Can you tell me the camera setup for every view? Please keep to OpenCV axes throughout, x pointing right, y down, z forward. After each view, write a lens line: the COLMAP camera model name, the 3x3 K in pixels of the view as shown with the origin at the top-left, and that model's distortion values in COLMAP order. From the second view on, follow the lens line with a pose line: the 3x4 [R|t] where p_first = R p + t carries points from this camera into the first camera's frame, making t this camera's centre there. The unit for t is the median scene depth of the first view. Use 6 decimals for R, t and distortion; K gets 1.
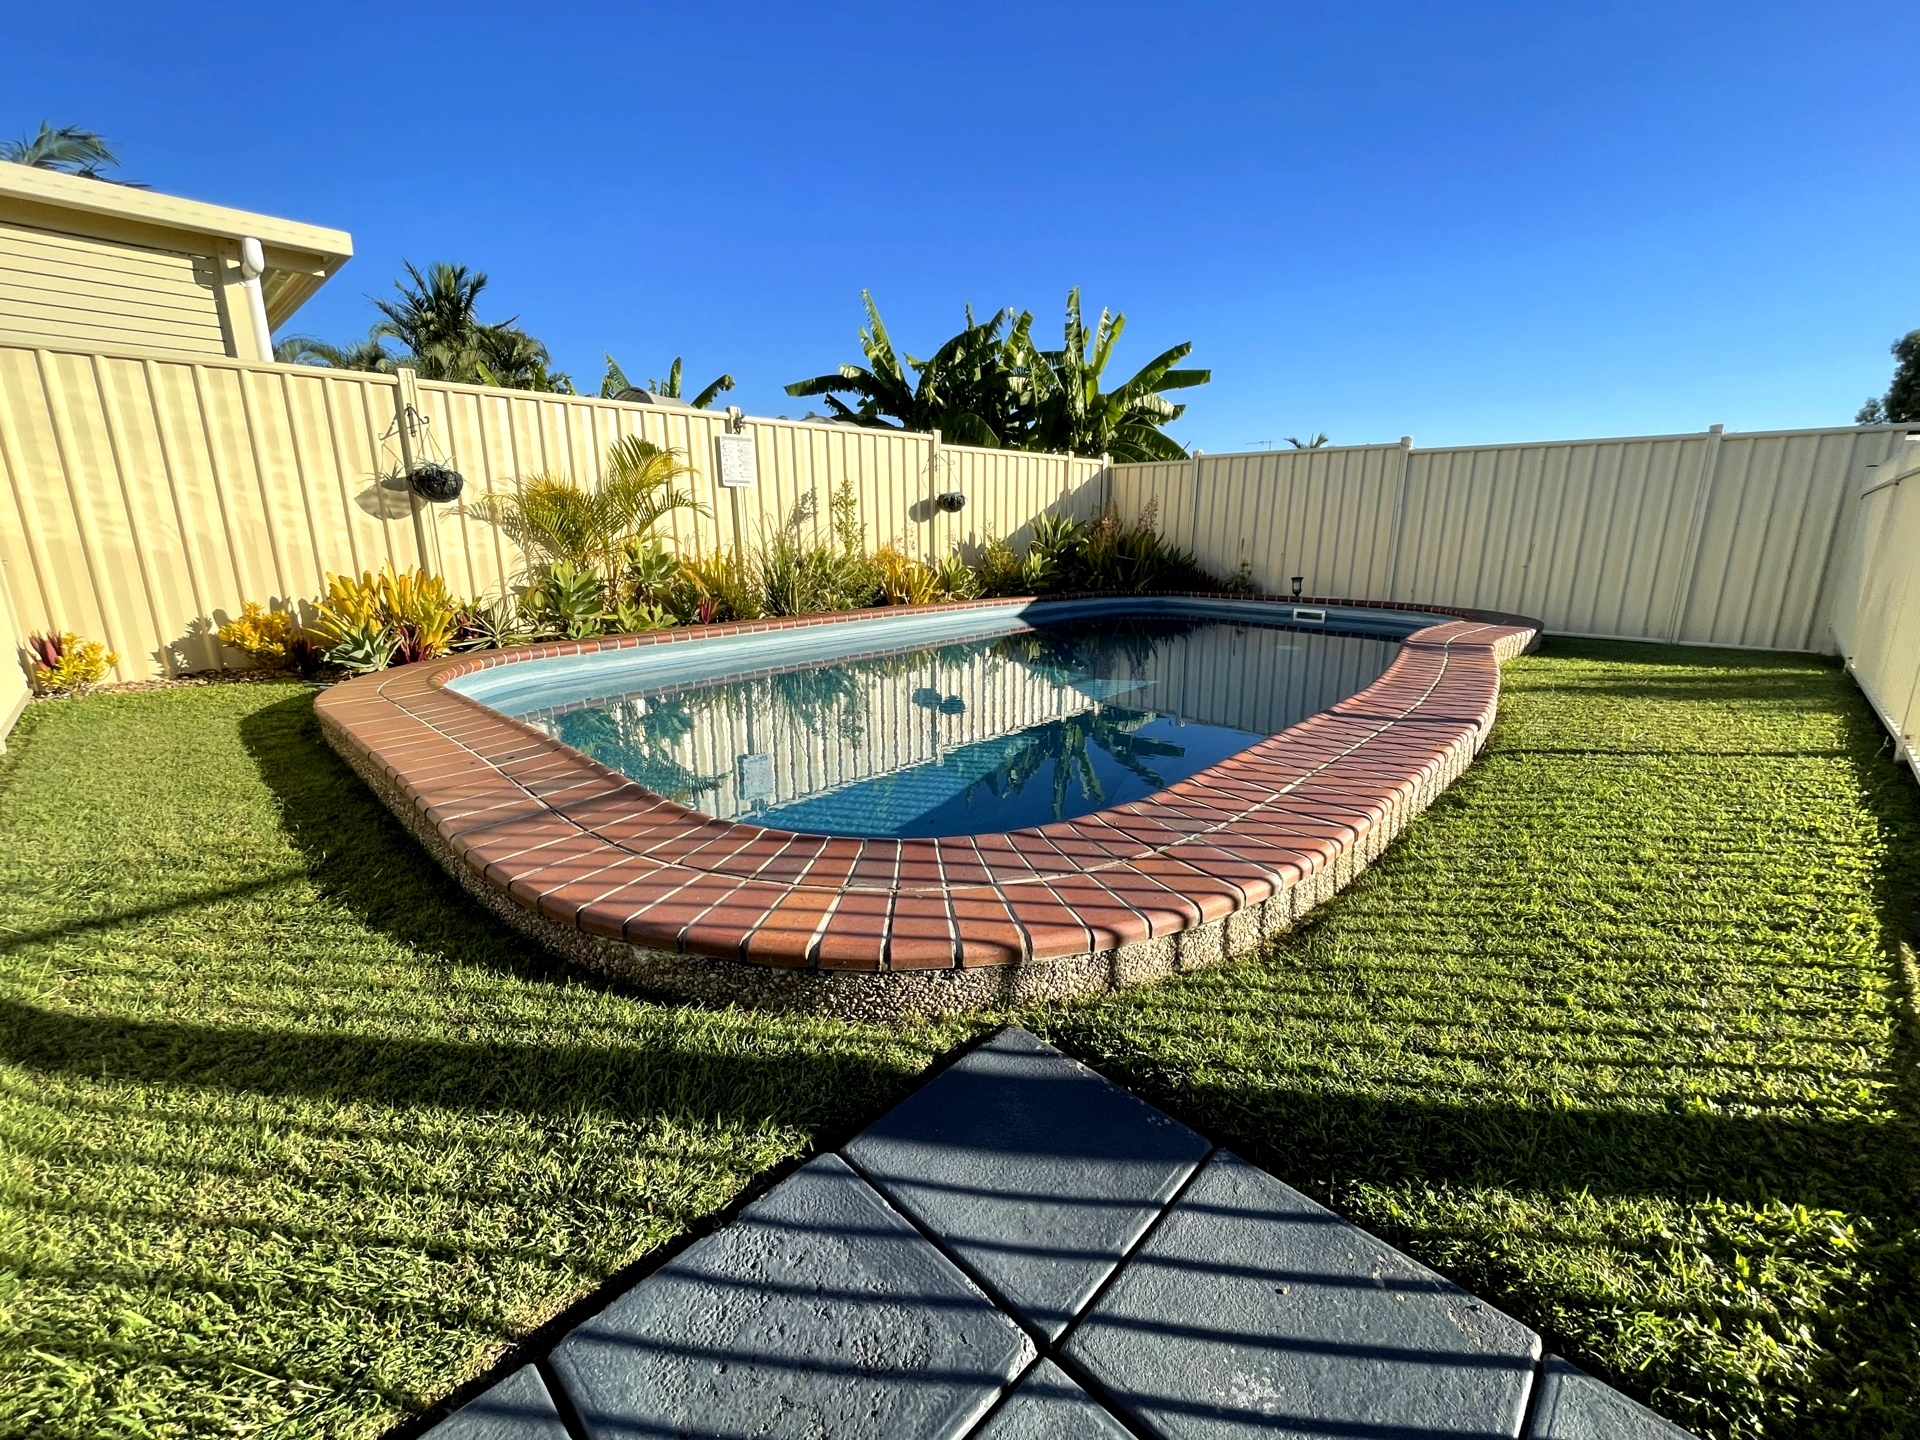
lens RADIAL K [[792.0, 0, 960.0], [0, 792.0, 720.0], [0, 0, 1]] dist [-0.002726, -0.000264]
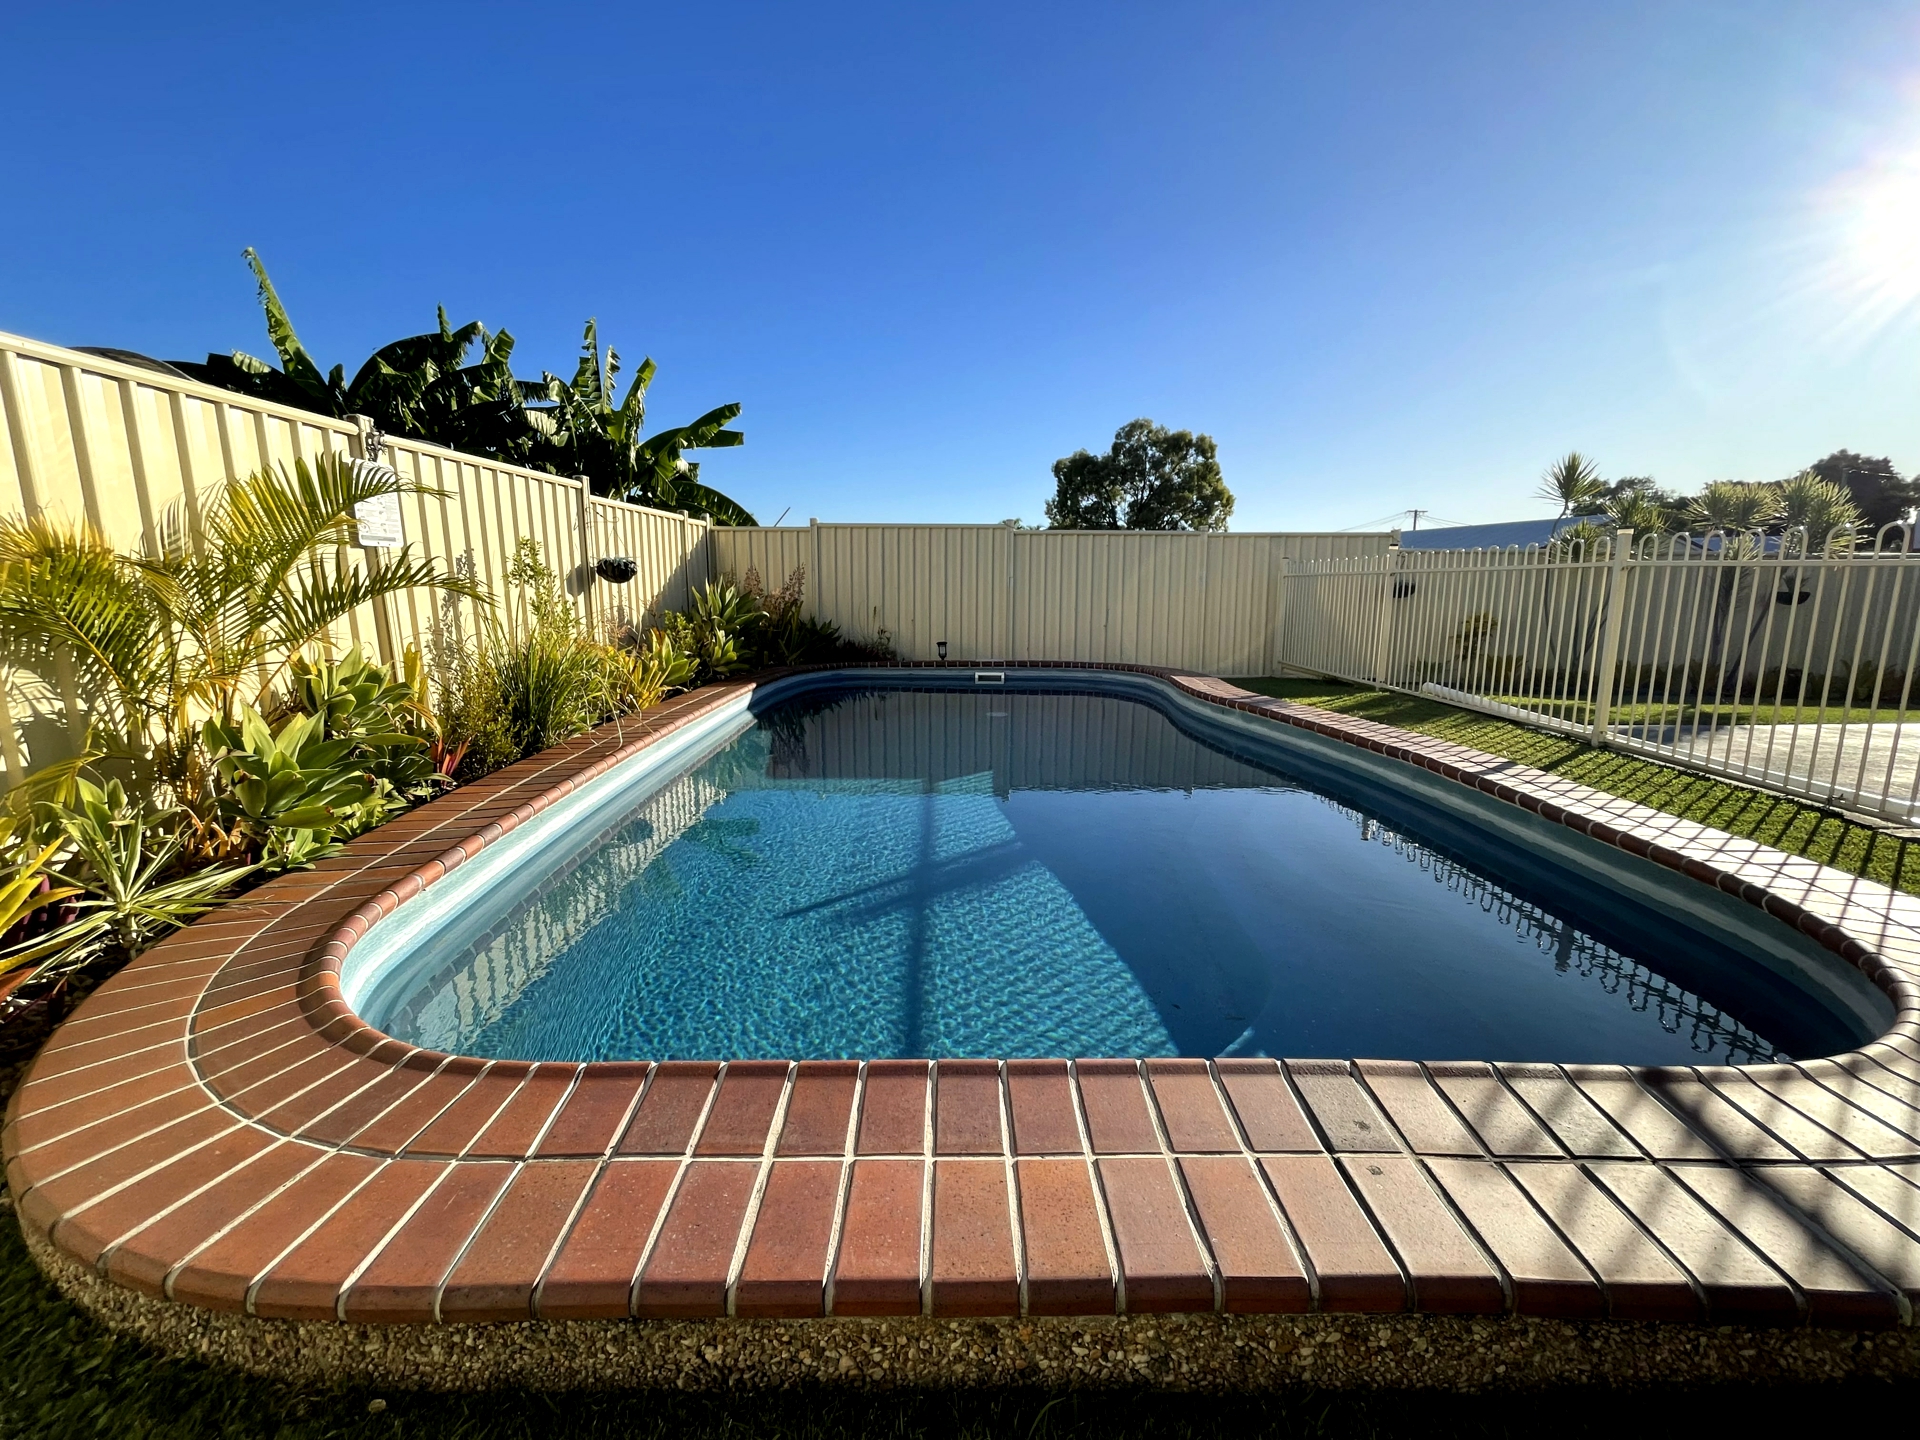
lens RADIAL K [[792.0, 0, 960.0], [0, 792.0, 720.0], [0, 0, 1]] dist [-0.002726, -0.000264]
pose [[0.716354, -0.118880, 0.687535, -0.333165], [0.163777, 0.986497, -0.000070, -0.080494], [-0.678243, 0.112652, 0.726152, 0.243931]]
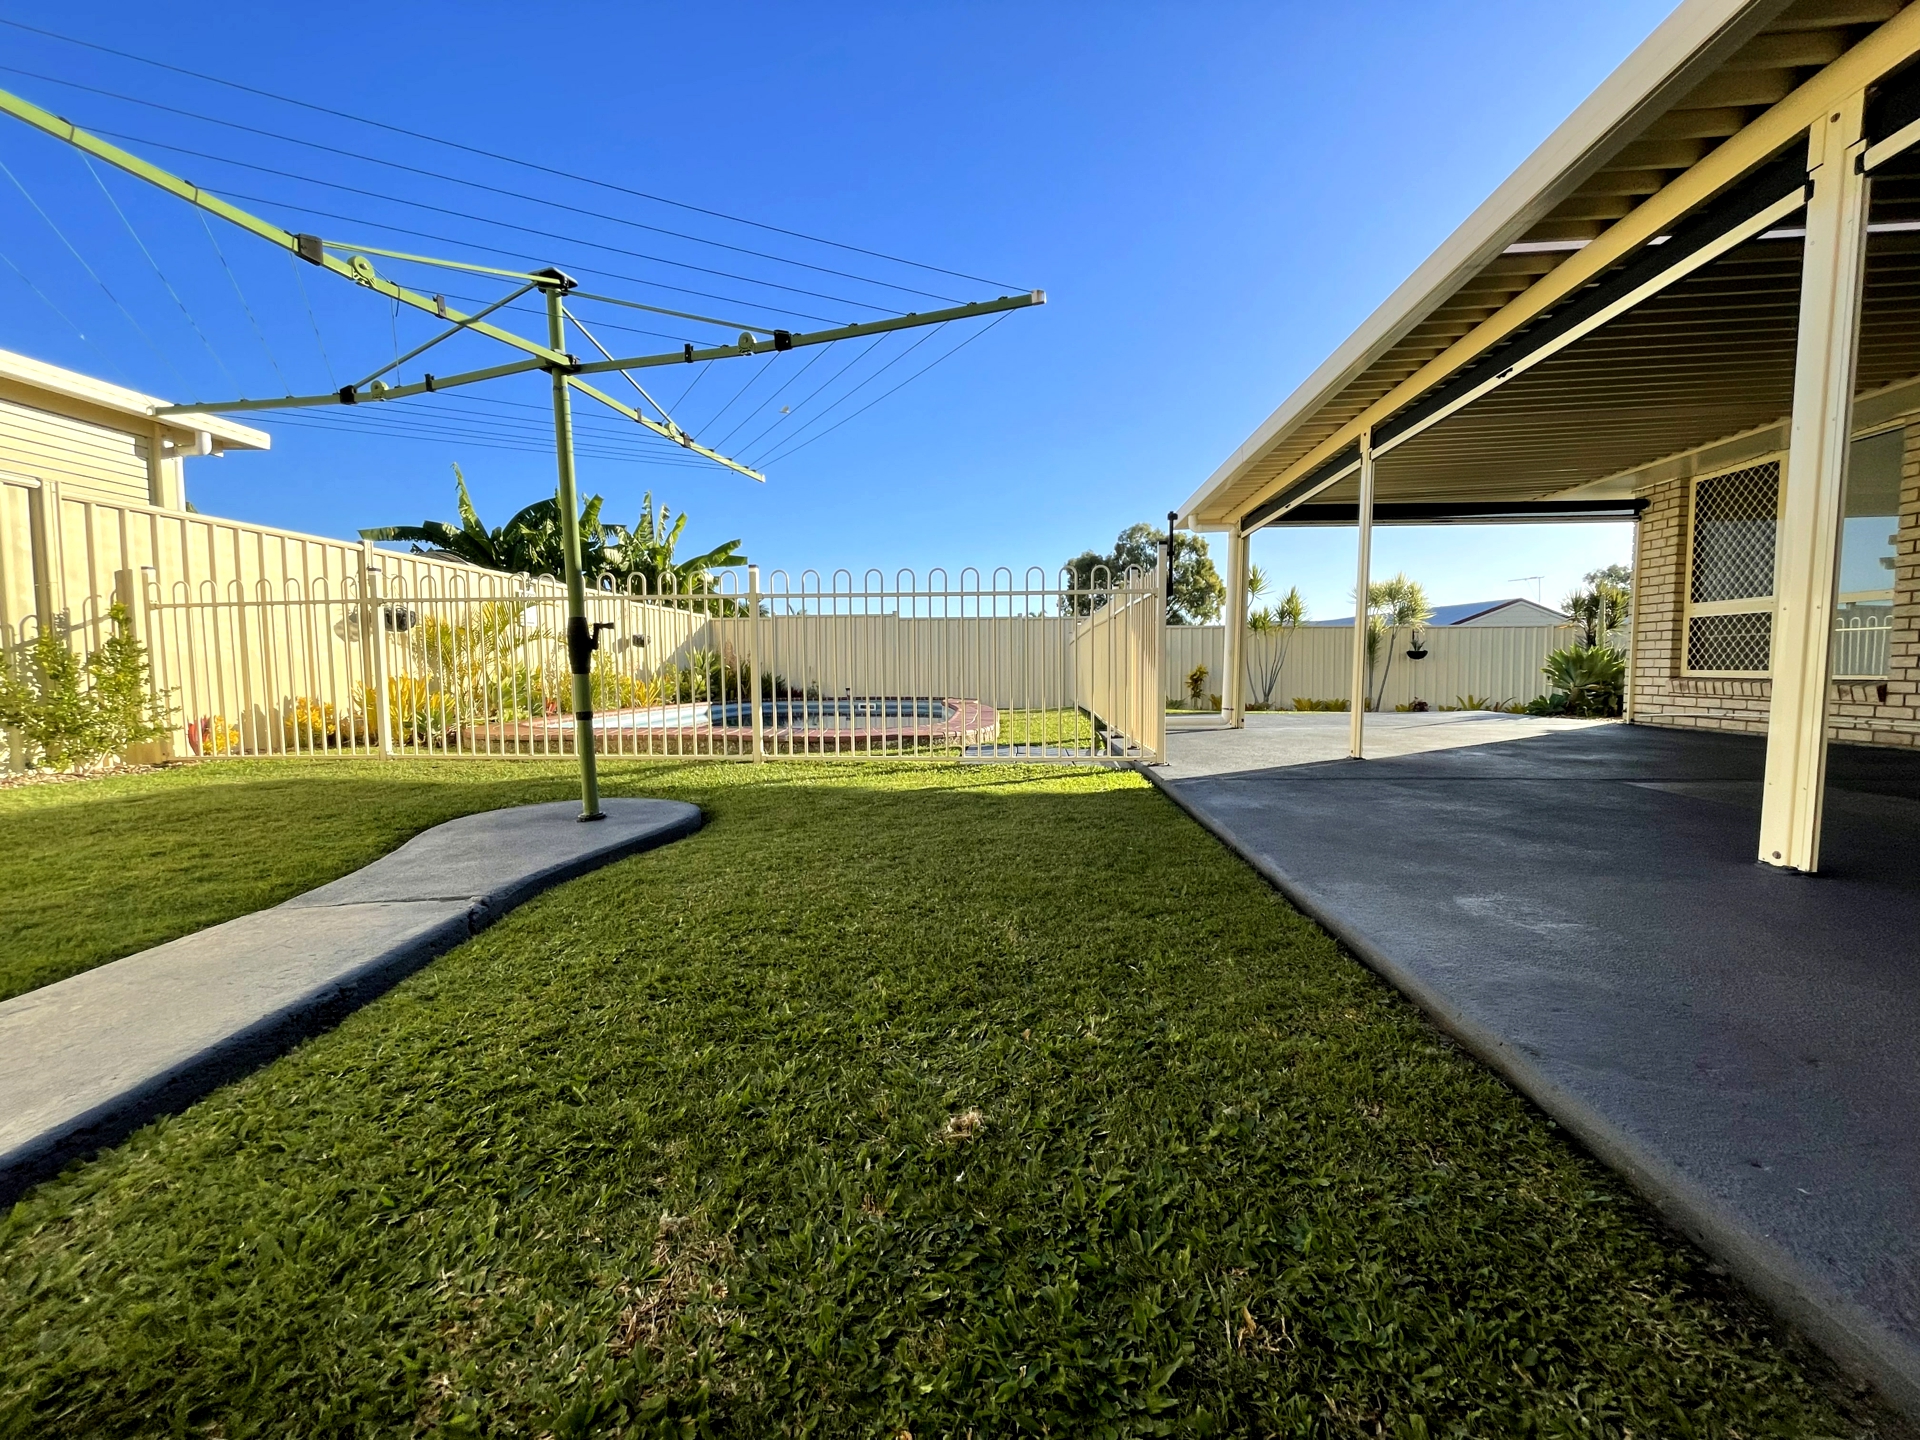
lens RADIAL K [[775.0, 0, 960.0], [0, 775.0, 720.0], [0, 0, 1]] dist [-0.001437, -0.000508]
pose [[0.767882, -0.043852, 0.639089, -0.493142], [0.156755, 0.980187, -0.121088, 0.134606], [-0.621116, 0.193162, 0.759541, -0.423190]]
